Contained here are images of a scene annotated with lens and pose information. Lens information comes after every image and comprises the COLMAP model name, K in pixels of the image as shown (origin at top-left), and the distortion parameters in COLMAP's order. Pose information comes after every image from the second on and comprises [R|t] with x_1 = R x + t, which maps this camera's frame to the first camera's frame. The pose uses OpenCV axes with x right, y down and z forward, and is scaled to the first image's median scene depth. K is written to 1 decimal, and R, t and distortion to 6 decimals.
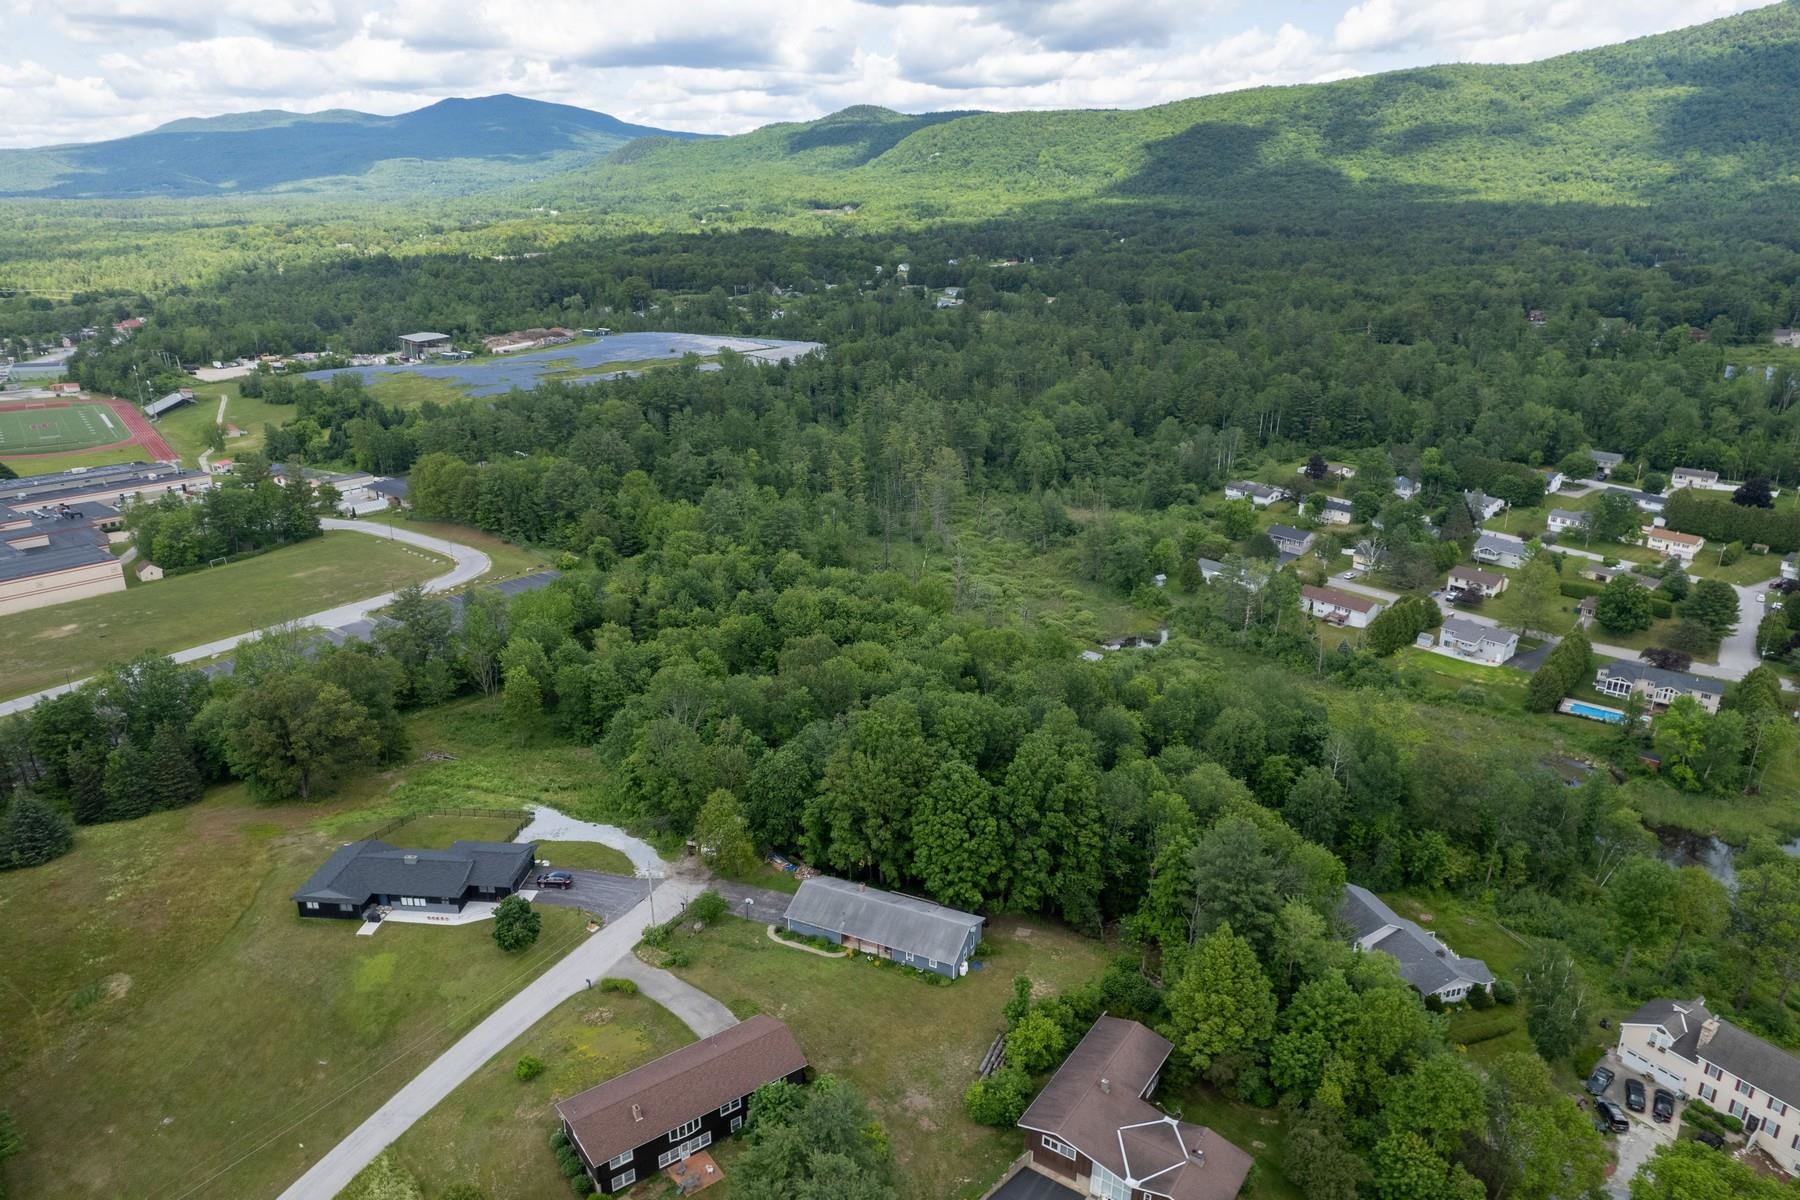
lens RADIAL K [[1149.8, 0, 900.1], [0, 1149.8, 596.3], [0, 0, 1]] dist [-0.072063, 0.061919]
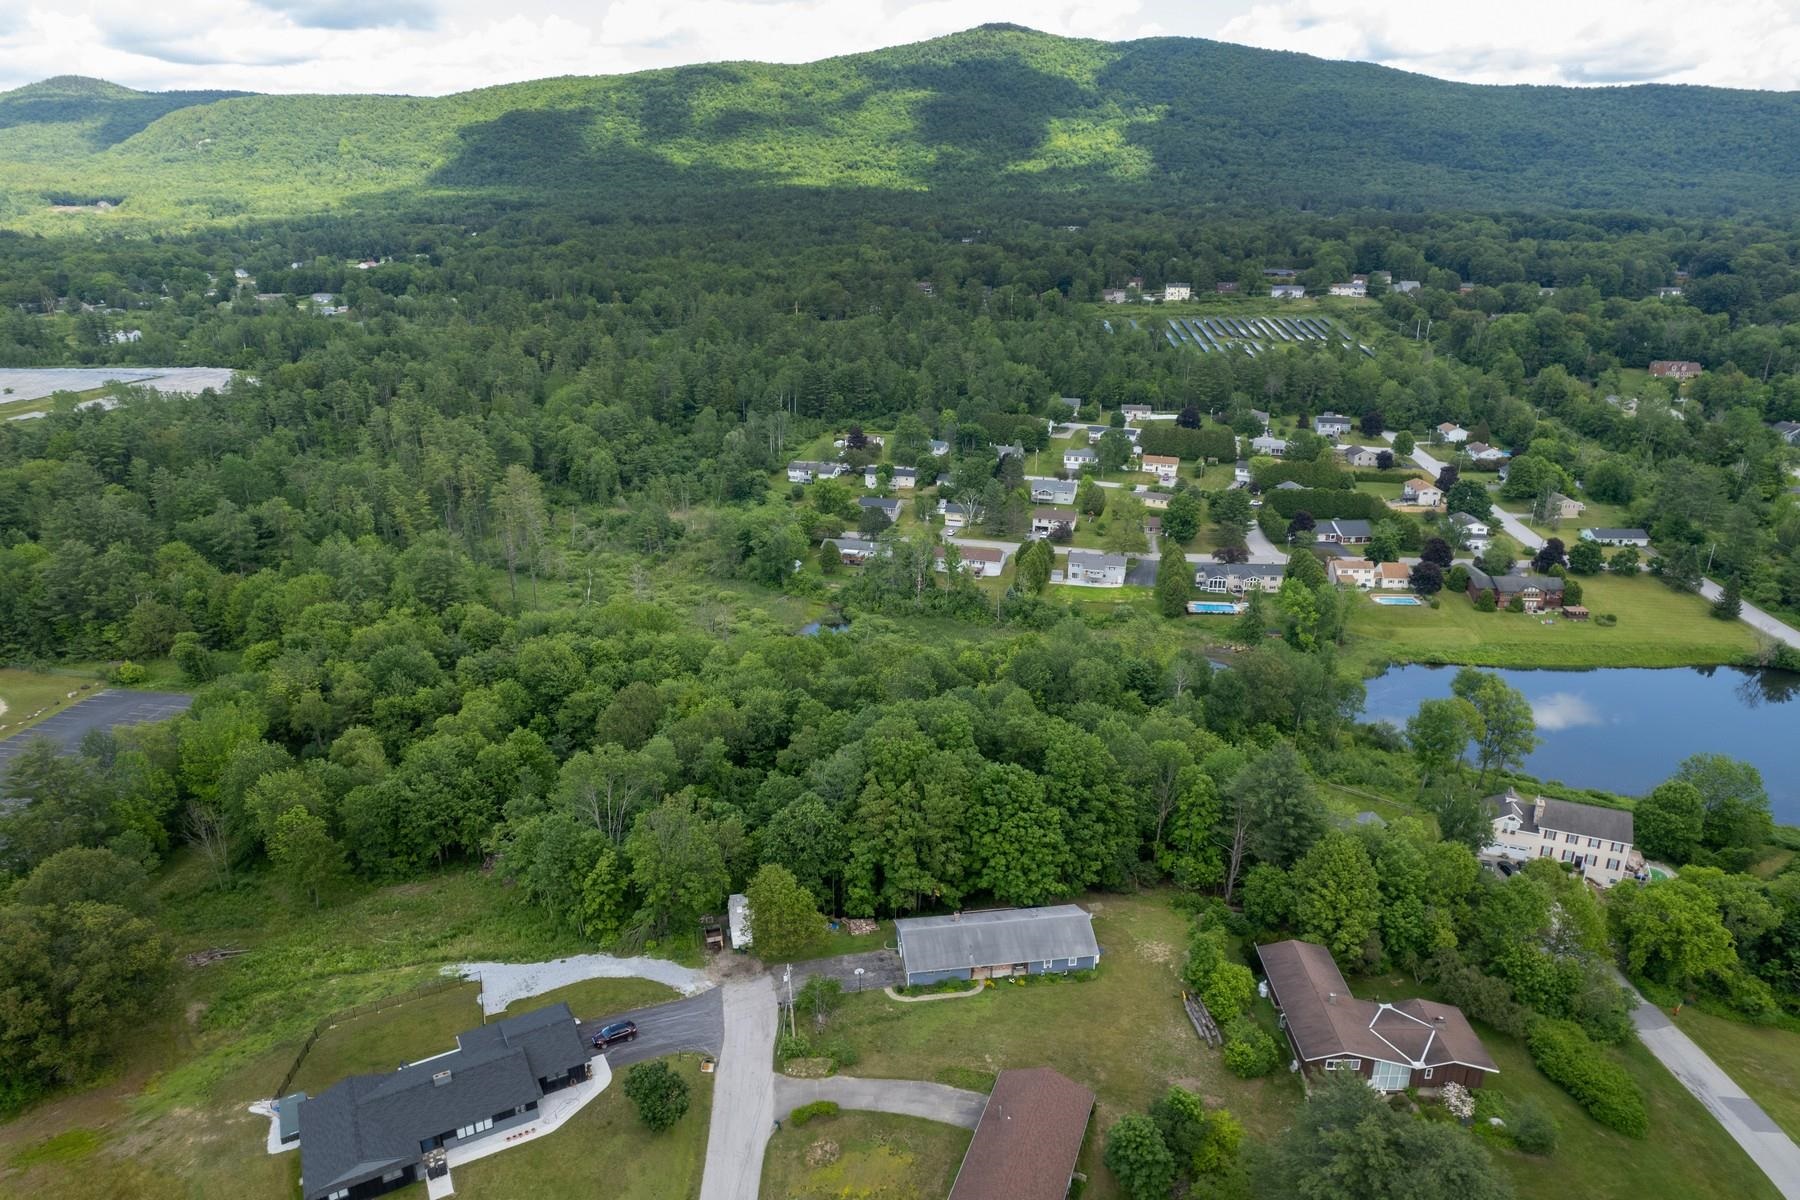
lens RADIAL K [[1149.8, 0, 901.6], [0, 1149.8, 593.9], [0, 0, 1]] dist [-0.072063, 0.061919]
pose [[0.838581, -0.181931, 0.513500, -0.177600], [0.178591, 0.982307, 0.056375, -0.024764], [-0.514671, 0.044432, 0.856236, 0.067863]]
